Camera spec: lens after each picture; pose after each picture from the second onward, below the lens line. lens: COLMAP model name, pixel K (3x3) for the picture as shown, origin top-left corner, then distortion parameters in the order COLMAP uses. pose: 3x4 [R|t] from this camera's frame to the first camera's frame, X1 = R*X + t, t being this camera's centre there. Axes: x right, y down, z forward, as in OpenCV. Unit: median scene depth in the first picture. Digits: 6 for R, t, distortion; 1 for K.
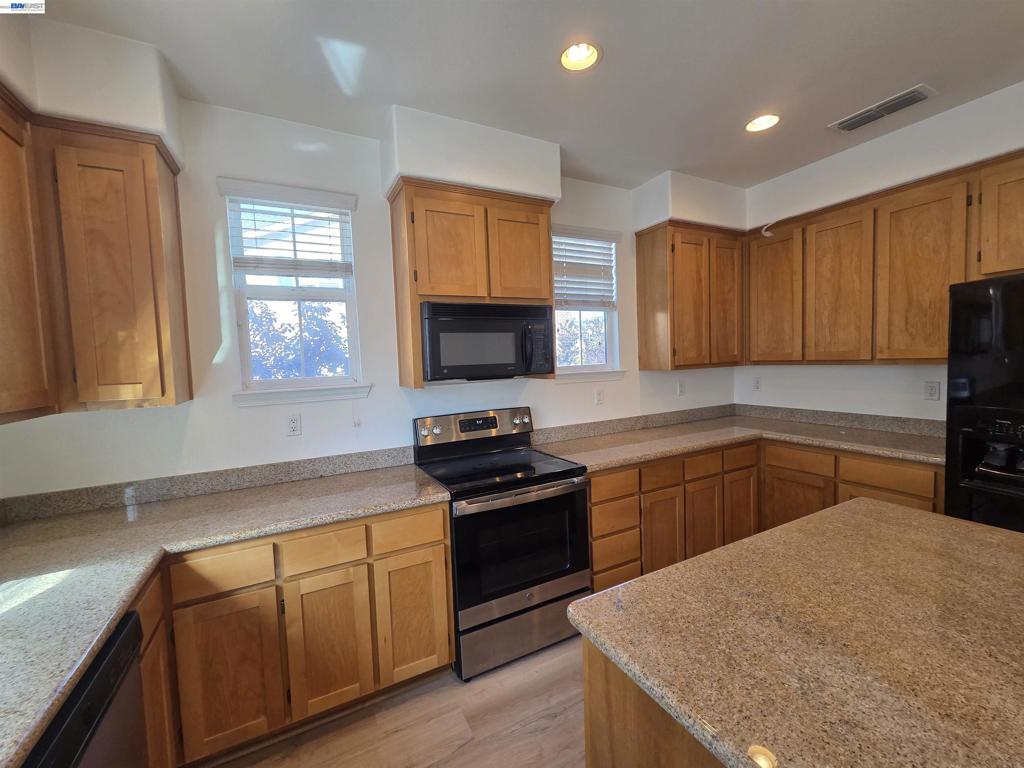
lens RADIAL K [[417.8, 0, 512.8], [0, 417.8, 383.4], [0, 0, 1]] dist [0.003686, -0.000210]
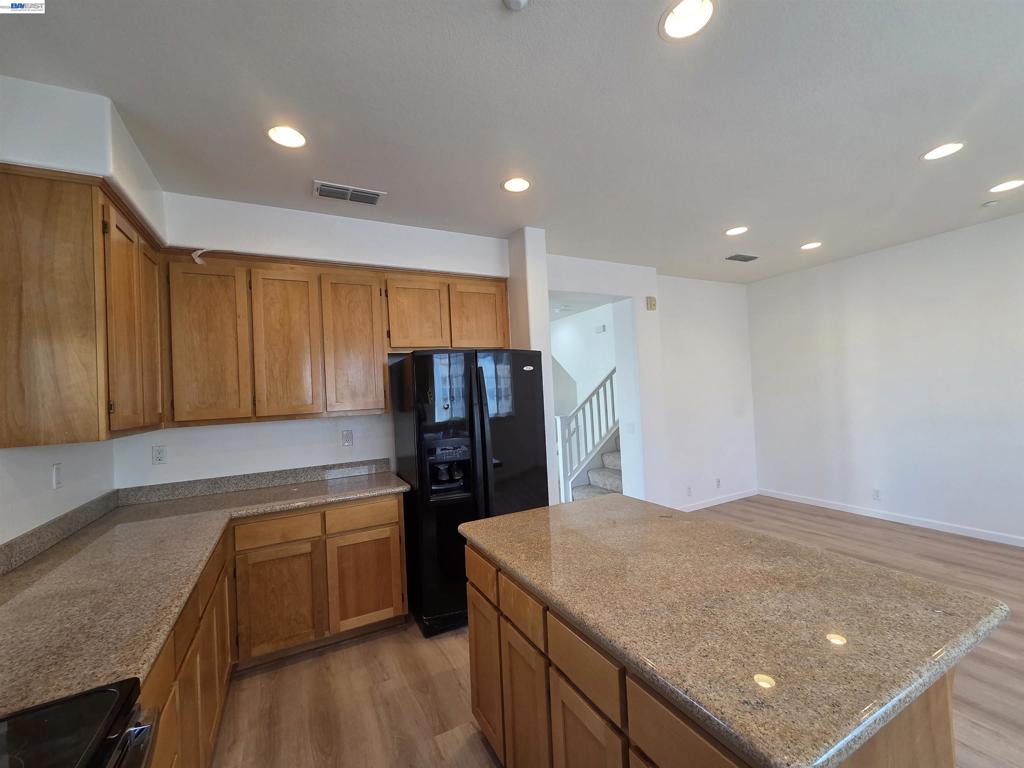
lens RADIAL K [[417.8, 0, 512.8], [0, 417.8, 383.4], [0, 0, 1]] dist [0.003686, -0.000210]
pose [[0.011899, 0.056502, 0.998332, -0.183414], [0.110121, 0.992255, -0.057470, -0.015285], [-0.993847, 0.110621, 0.005585, 0.472091]]
